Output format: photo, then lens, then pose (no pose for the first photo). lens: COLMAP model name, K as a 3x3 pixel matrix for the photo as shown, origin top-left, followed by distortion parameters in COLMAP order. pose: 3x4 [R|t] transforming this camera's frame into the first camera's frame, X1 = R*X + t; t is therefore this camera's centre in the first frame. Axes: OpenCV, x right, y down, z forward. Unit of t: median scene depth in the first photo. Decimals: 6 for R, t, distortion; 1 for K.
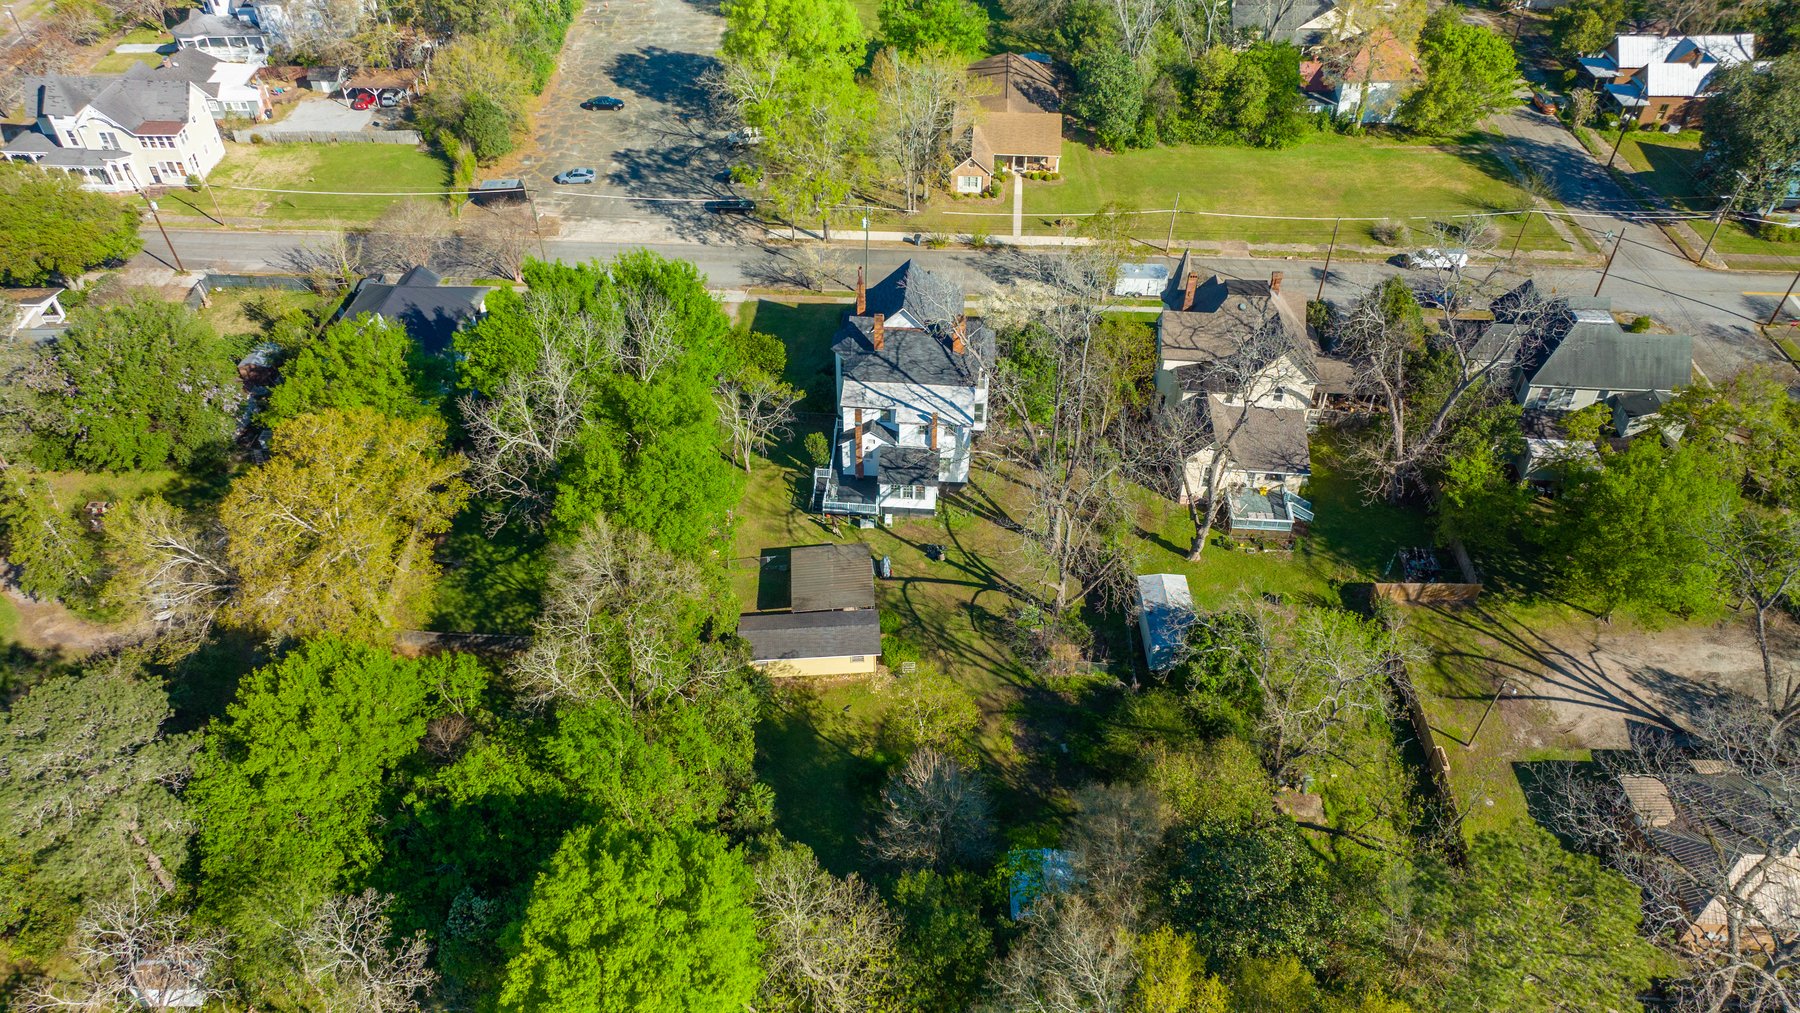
lens RADIAL K [[1245.4, 0, 894.4], [0, 1245.4, 497.1], [0, 0, 1]] dist [-0.061242, 0.089406]
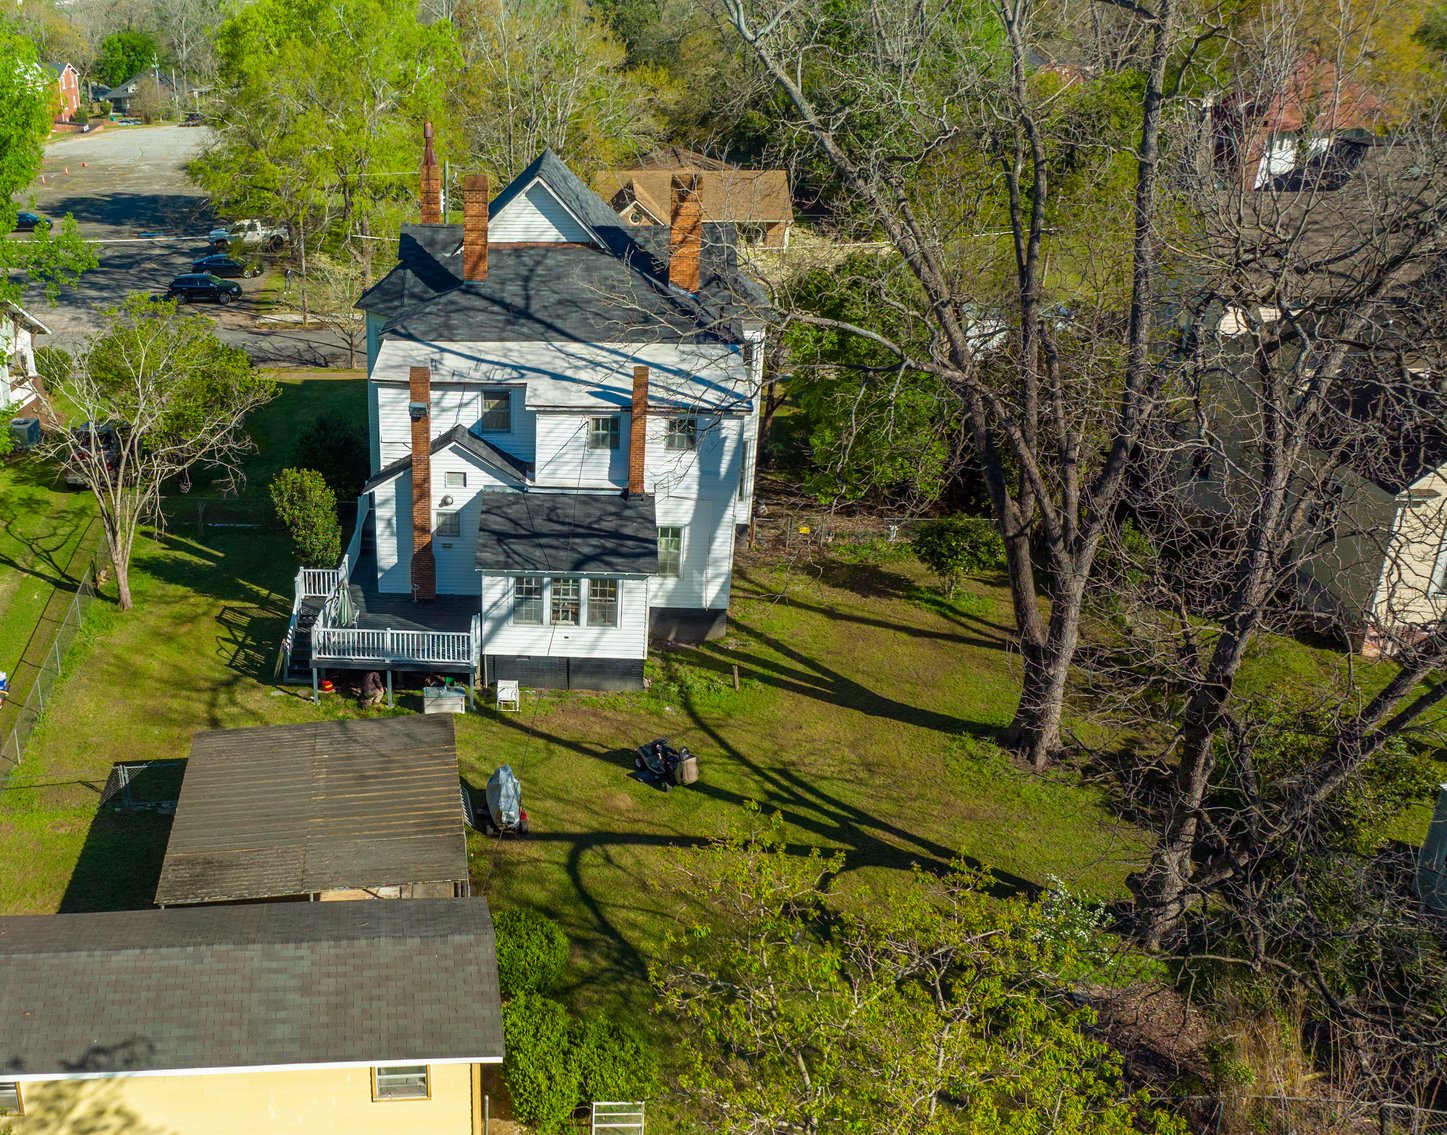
lens RADIAL K [[1366.0, 0, 440.5], [0, 1366.0, 566.5], [0, 0, 1]] dist [0.009198, 0.001046]
pose [[0.999640, -0.005846, -0.026169, -0.012662], [-0.003522, 0.938866, -0.344264, 0.107139], [0.026582, 0.344232, 0.938508, 0.609847]]
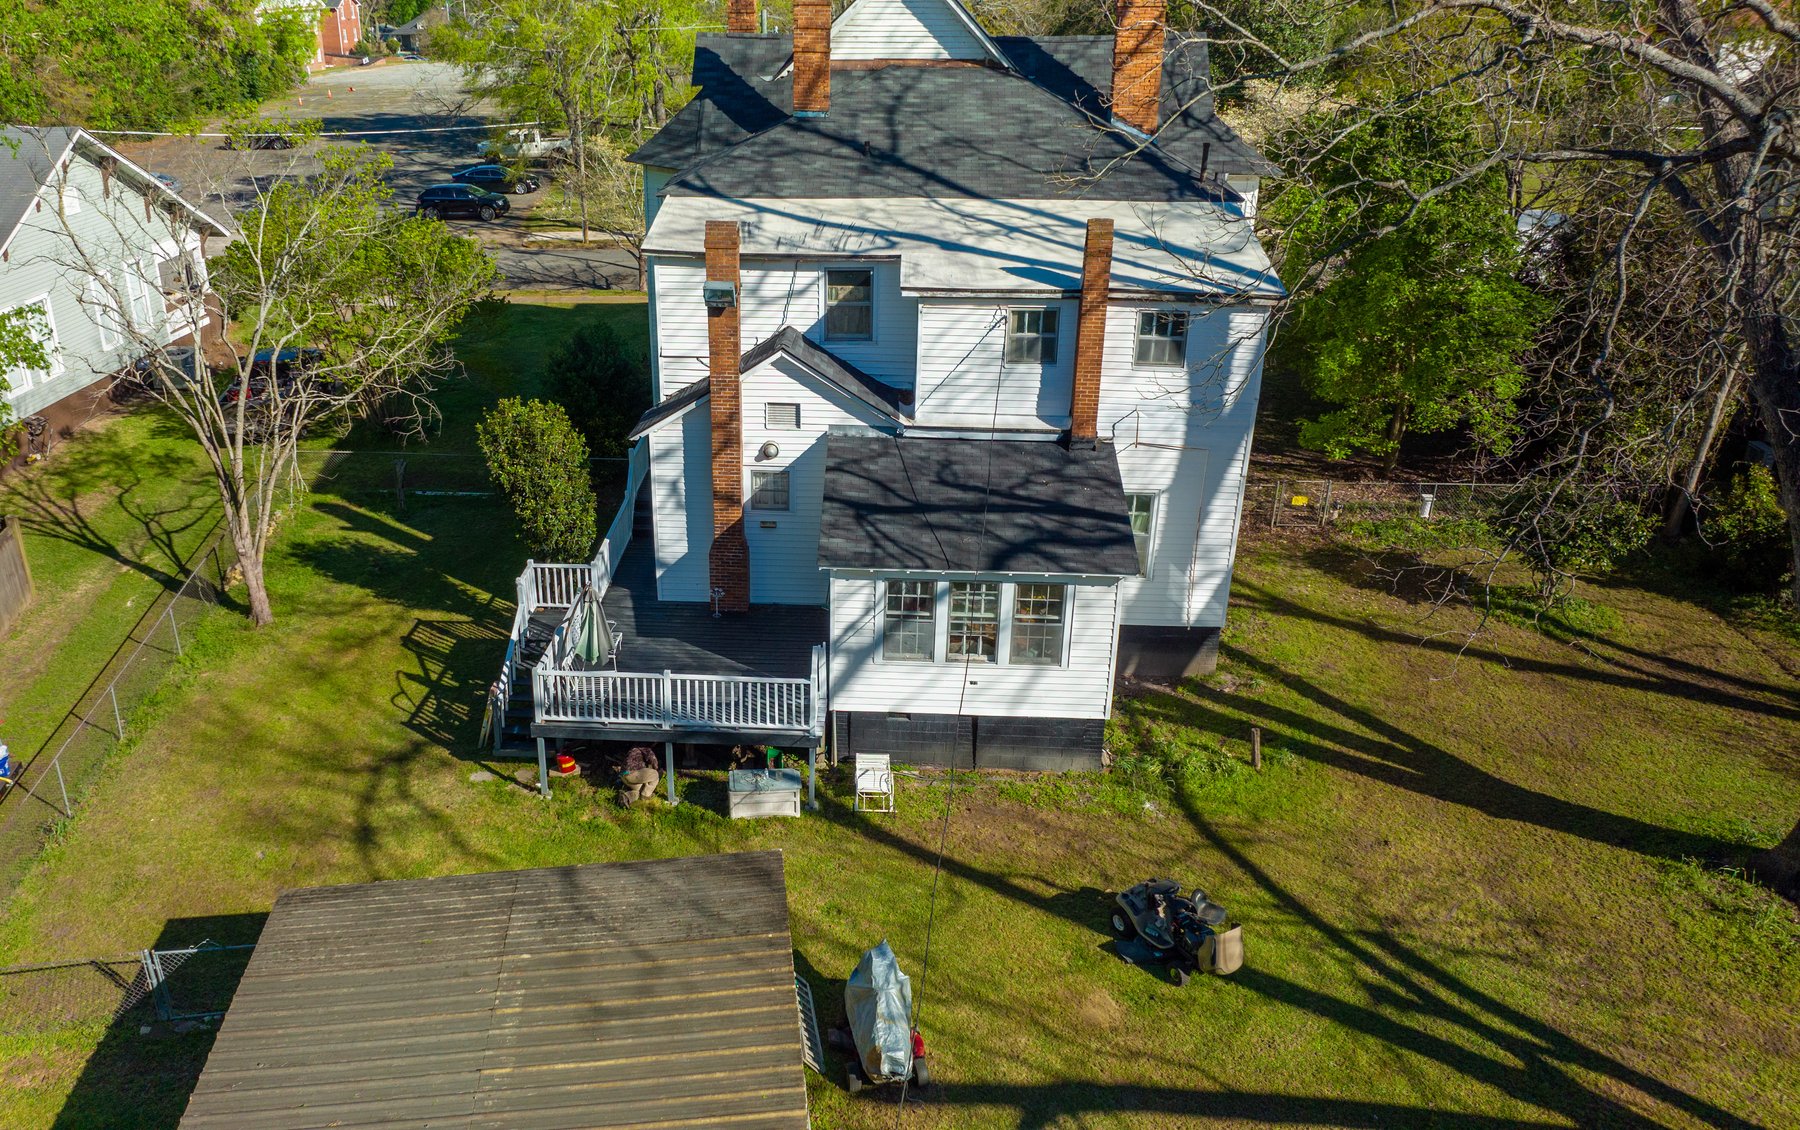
lens RADIAL K [[1351.7, 0, 797.0], [0, 1351.7, 567.0], [0, 0, 1]] dist [-0.004774, -0.001557]
pose [[0.999972, -0.006470, 0.003870, -0.016798], [0.007378, 0.945431, -0.325738, 0.053030], [-0.001551, 0.325758, 0.945452, 0.748210]]
